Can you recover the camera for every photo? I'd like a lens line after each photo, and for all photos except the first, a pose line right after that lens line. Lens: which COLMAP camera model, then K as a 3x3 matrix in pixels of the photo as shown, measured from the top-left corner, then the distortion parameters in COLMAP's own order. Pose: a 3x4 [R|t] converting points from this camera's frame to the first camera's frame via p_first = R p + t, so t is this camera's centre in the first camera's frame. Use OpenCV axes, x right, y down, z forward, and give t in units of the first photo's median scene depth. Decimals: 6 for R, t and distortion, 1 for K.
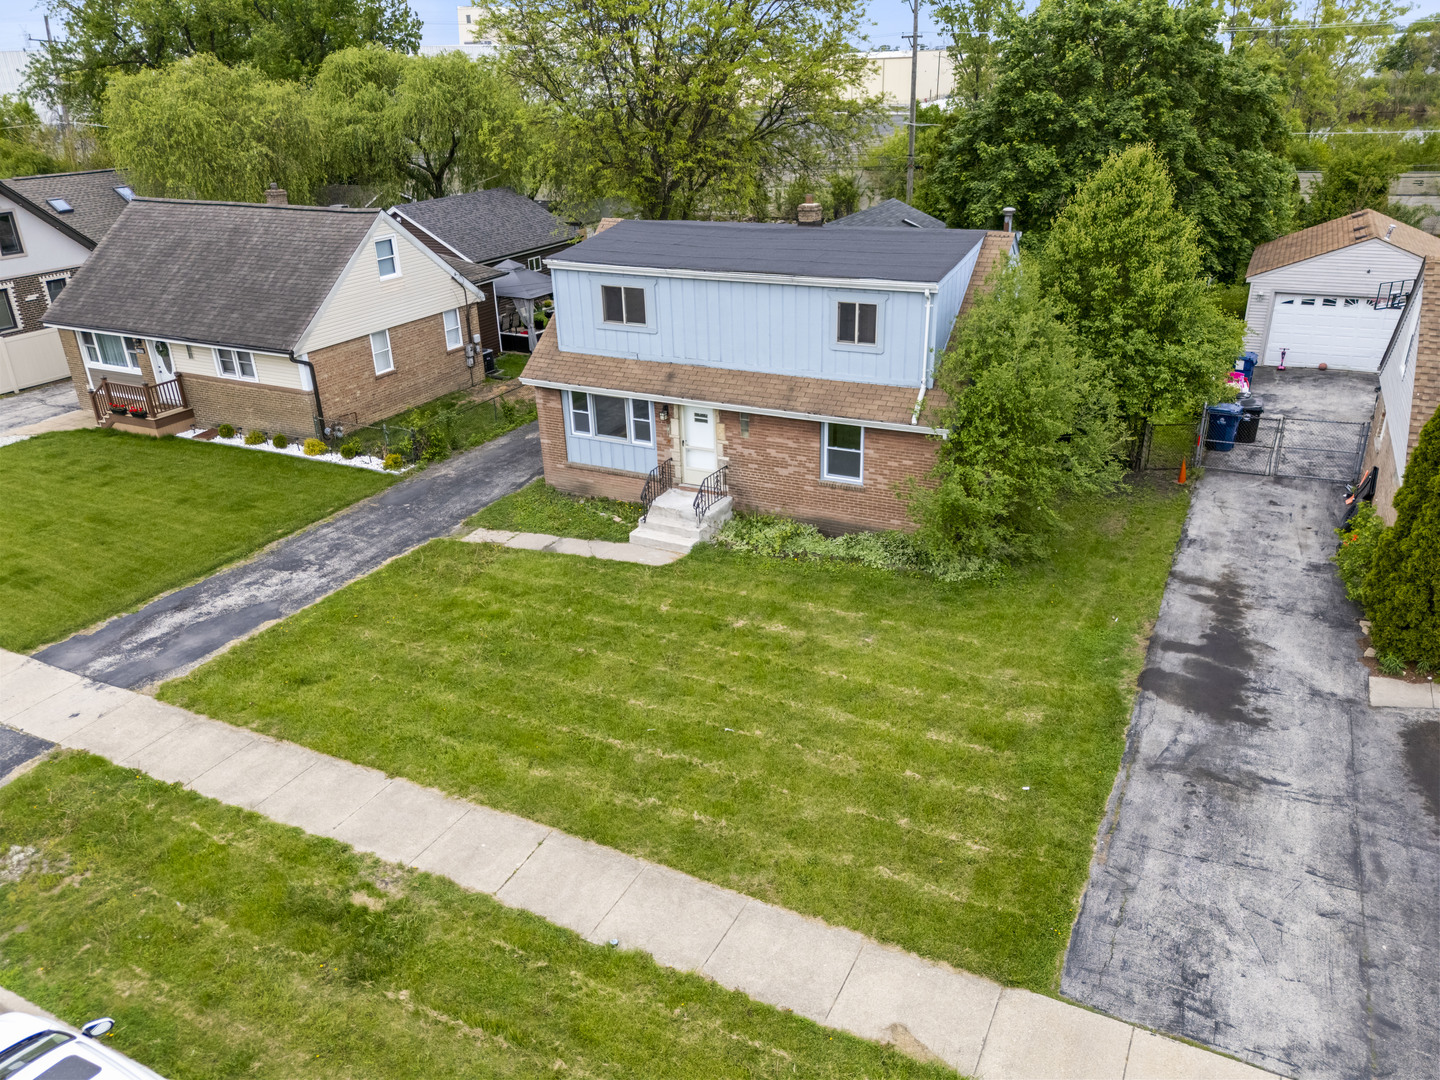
lens RADIAL K [[1055.3, 0, 720.0], [0, 1055.3, 540.0], [0, 0, 1]] dist [0.077515, -0.066795]
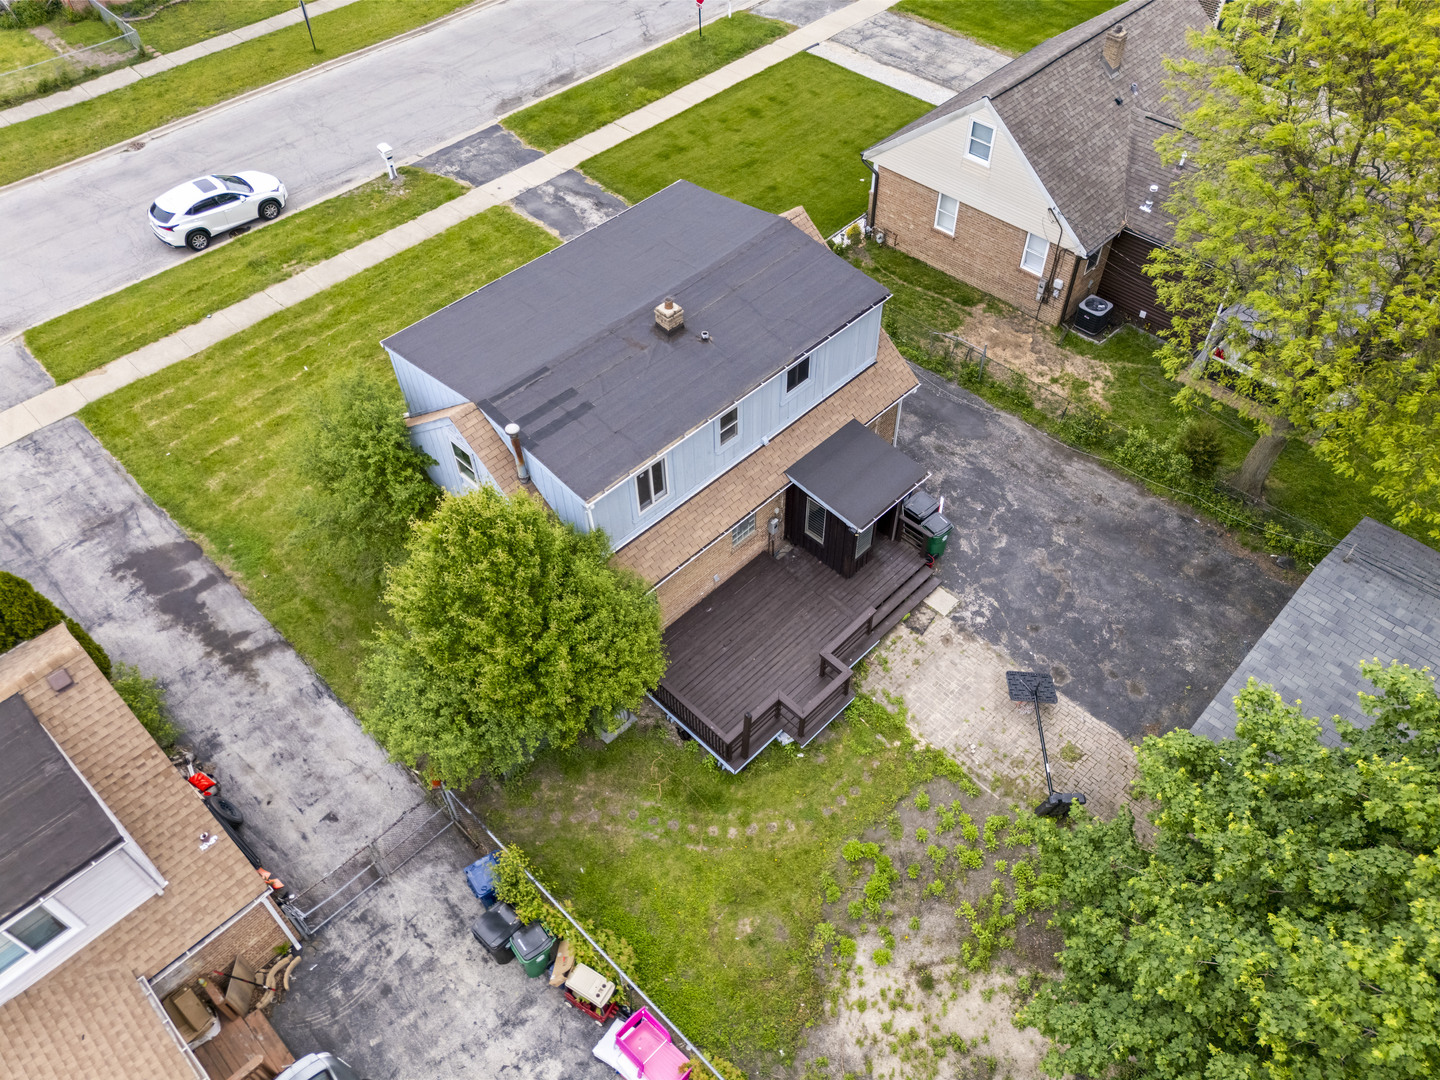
lens RADIAL K [[1055.3, 0, 720.0], [0, 1055.3, 540.0], [0, 0, 1]] dist [0.077515, -0.066795]
pose [[-0.305788, 0.739035, -0.600268, 0.827651], [-0.361811, 0.492971, 0.791247, -1.038394], [0.880674, 0.459137, 0.116647, 1.135037]]
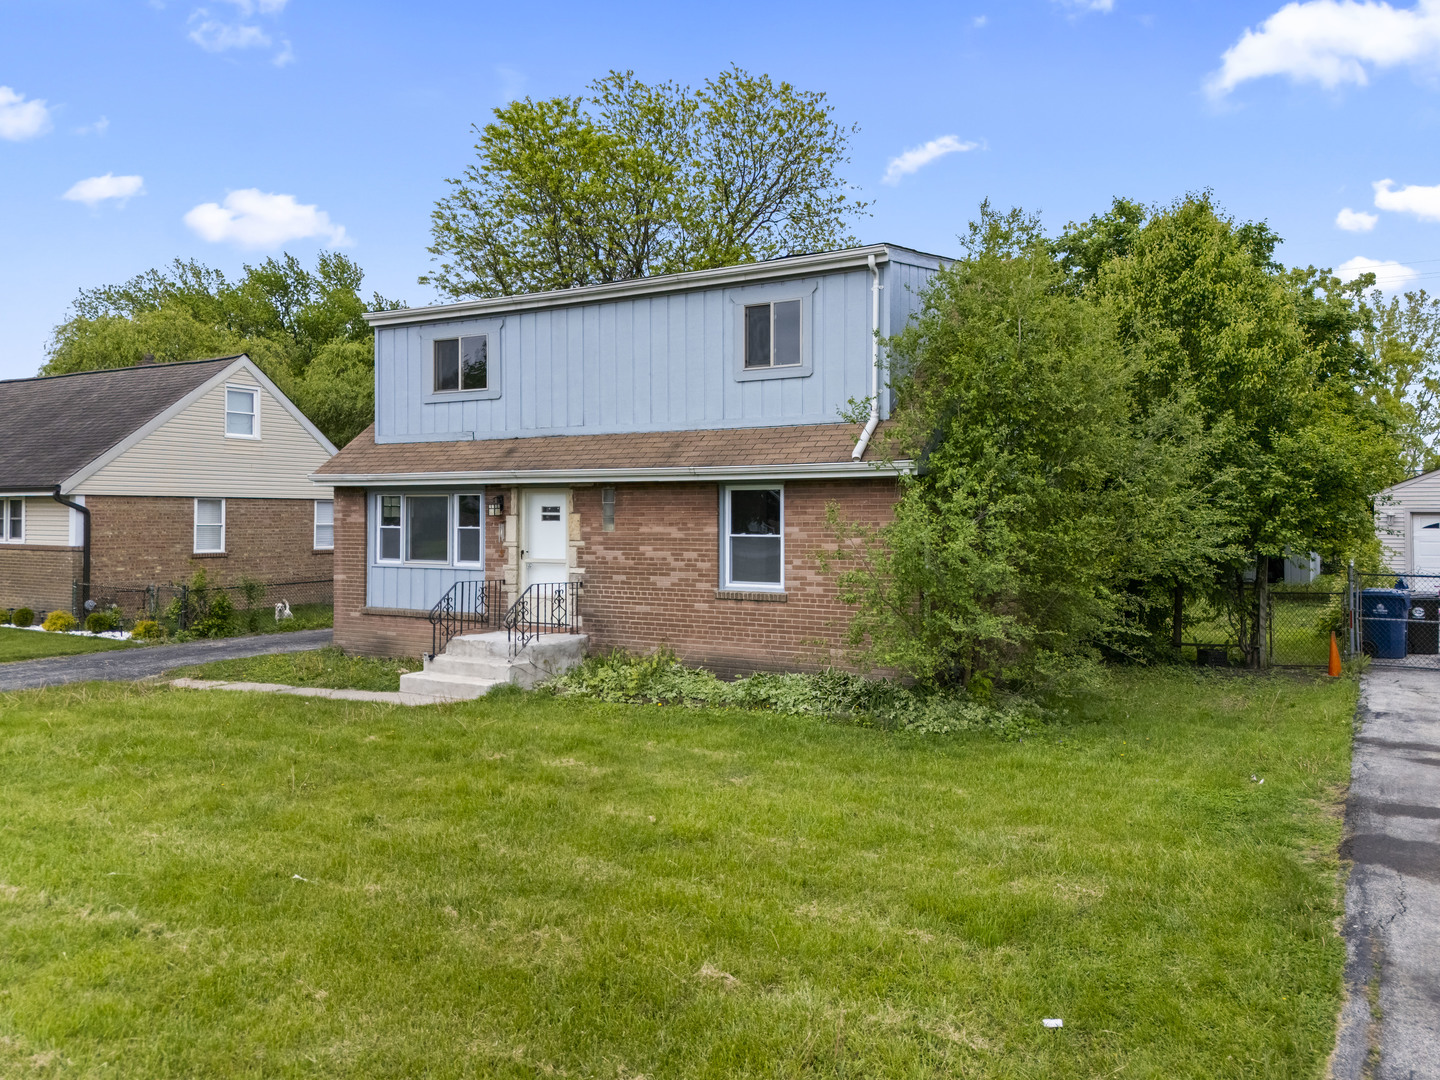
lens RADIAL K [[1071.5, 0, 720.6], [0, 1071.5, 509.5], [0, 0, 1]] dist [0.081479, -0.078061]
pose [[0.997214, 0.030791, -0.067948, 0.135874], [-0.056148, 0.909497, -0.411901, 0.153741], [0.049115, 0.414569, 0.908692, 0.420959]]
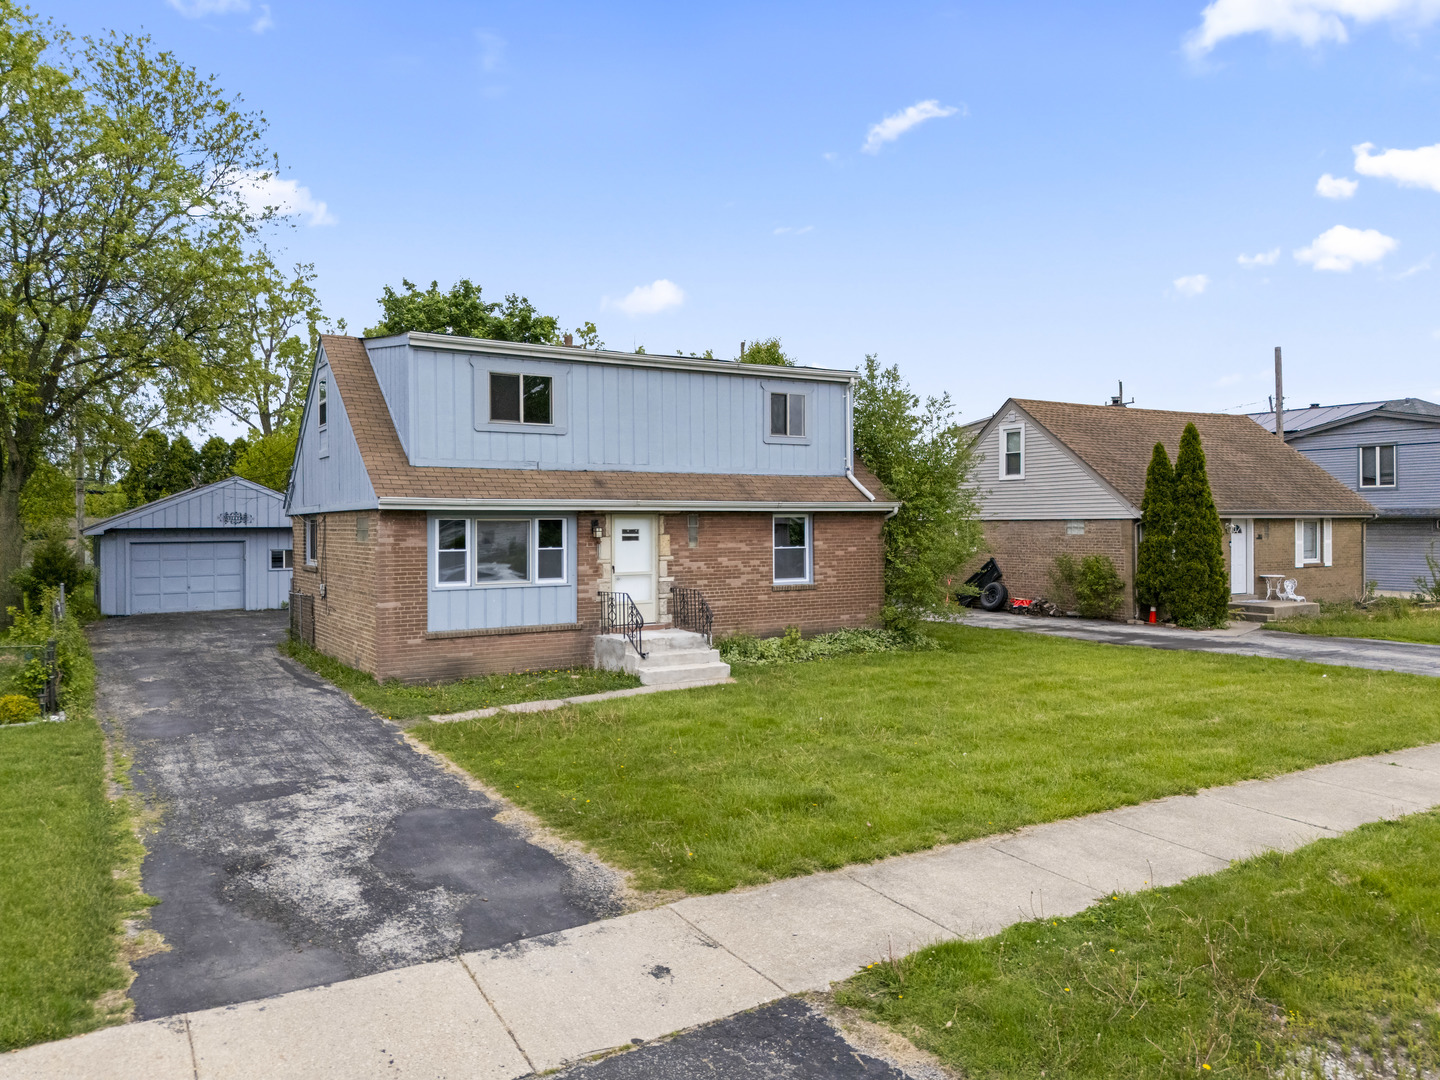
lens RADIAL K [[1066.4, 0, 721.8], [0, 1066.4, 531.2], [0, 0, 1]] dist [0.095650, -0.104288]
pose [[0.523890, 0.019326, 0.851567, -0.692182], [0.338694, 0.912584, -0.229077, 0.092701], [-0.781554, 0.408432, 0.471548, 0.588717]]
